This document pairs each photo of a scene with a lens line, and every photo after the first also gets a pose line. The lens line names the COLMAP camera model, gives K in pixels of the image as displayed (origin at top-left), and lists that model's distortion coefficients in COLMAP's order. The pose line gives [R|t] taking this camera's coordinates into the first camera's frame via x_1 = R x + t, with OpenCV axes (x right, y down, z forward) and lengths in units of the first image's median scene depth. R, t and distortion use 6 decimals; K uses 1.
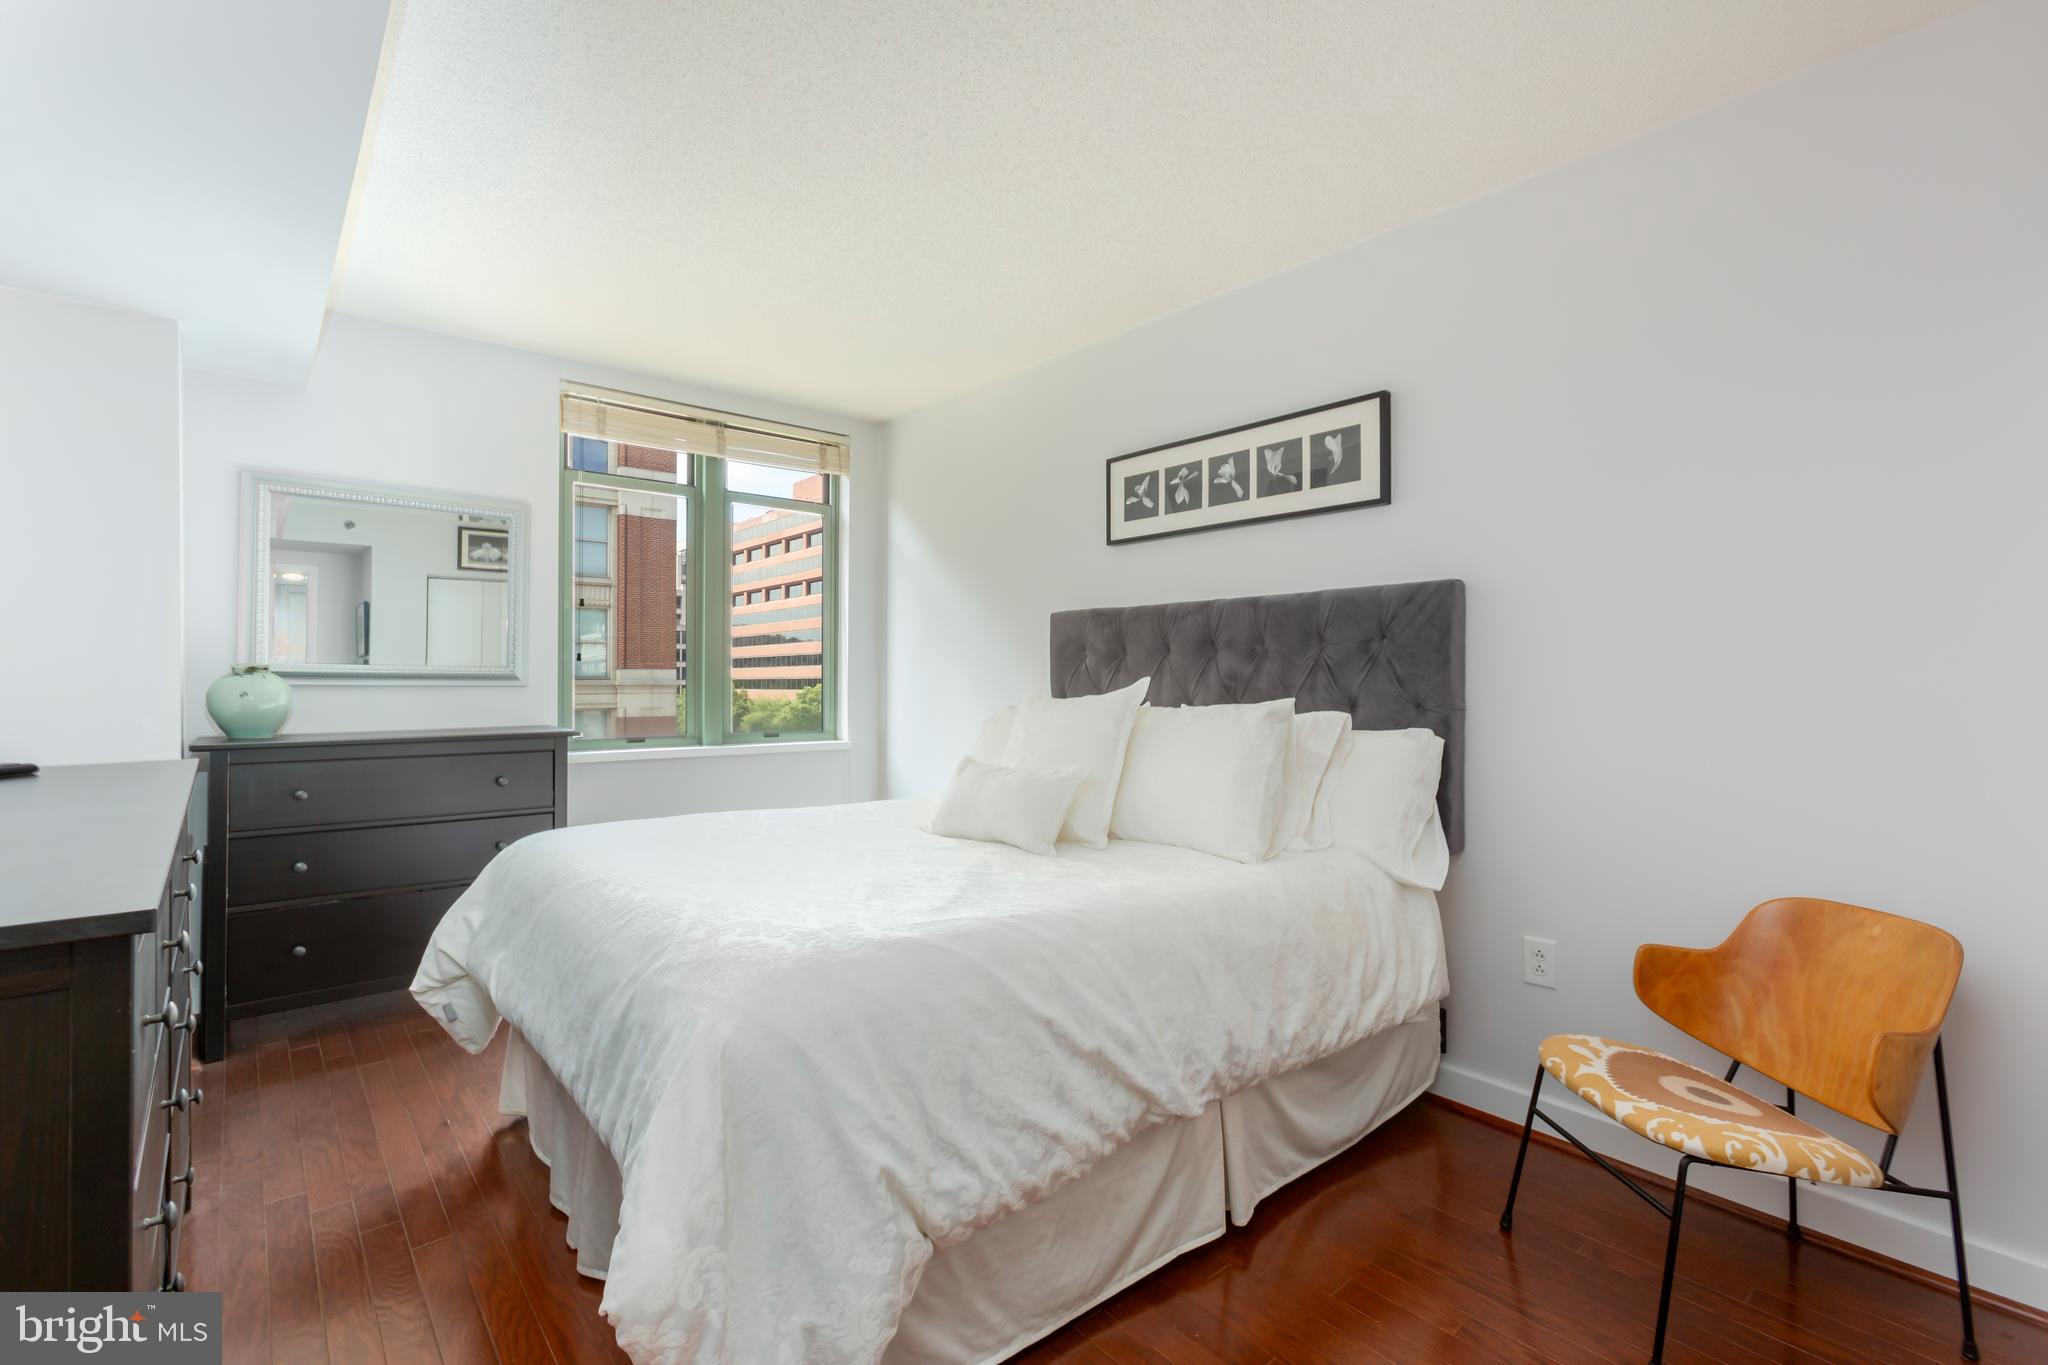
lens RADIAL K [[903.5, 0, 1016.6], [0, 903.5, 679.9], [0, 0, 1]] dist [-0.028449, 0.021186]
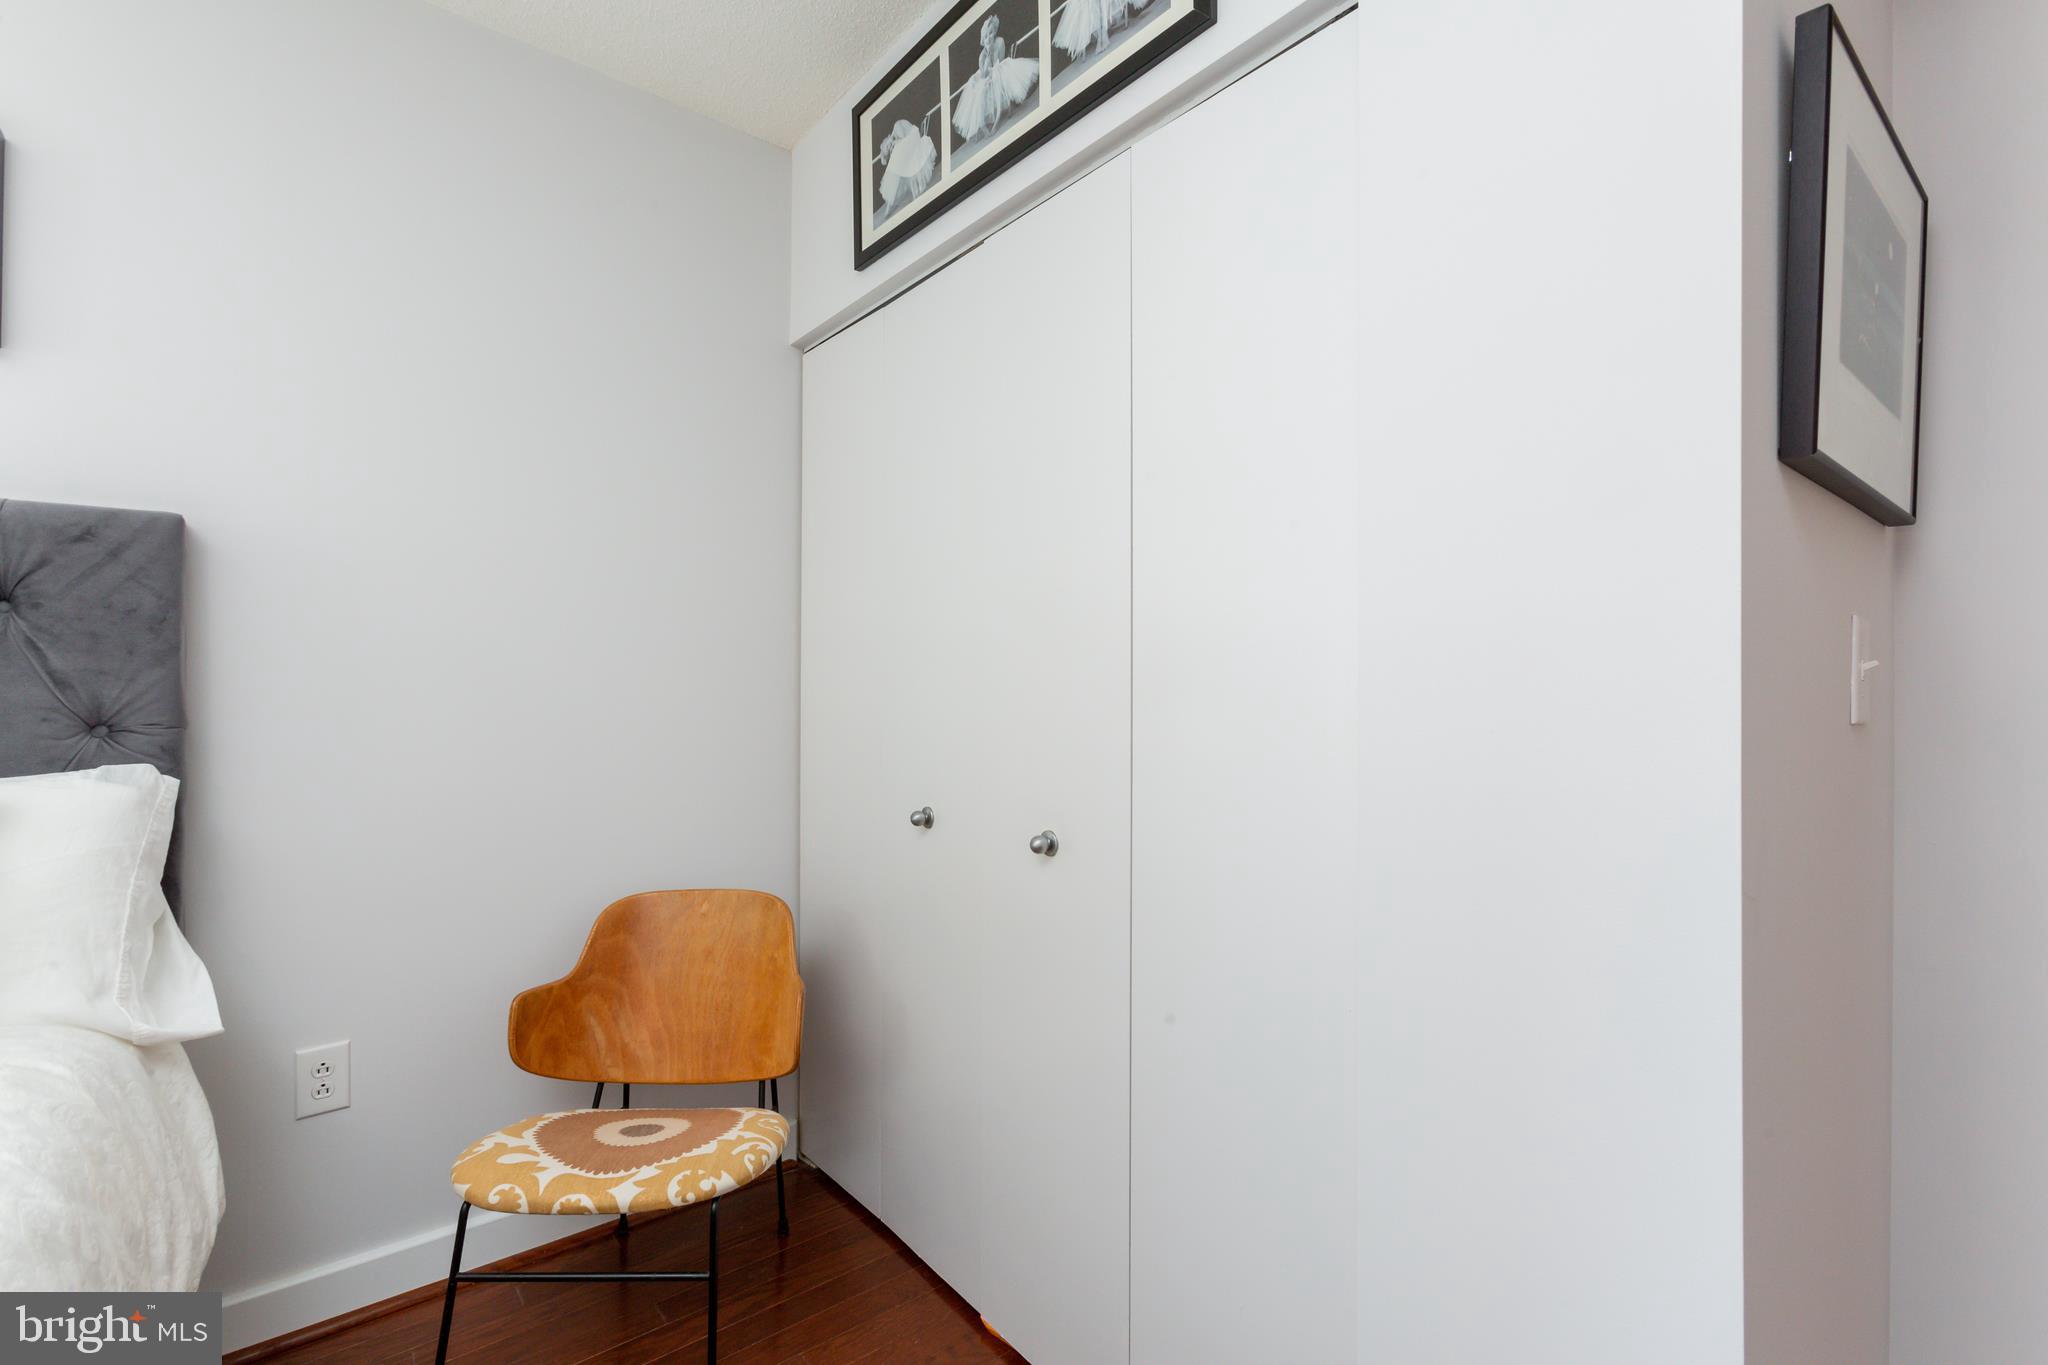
lens RADIAL K [[903.5, 0, 1016.6], [0, 903.5, 679.9], [0, 0, 1]] dist [-0.028449, 0.021186]
pose [[0.031644, 0.001569, 0.999498, -0.130517], [-0.003460, 0.999993, -0.001460, -0.001135], [-0.999493, -0.003412, 0.031649, 0.535617]]
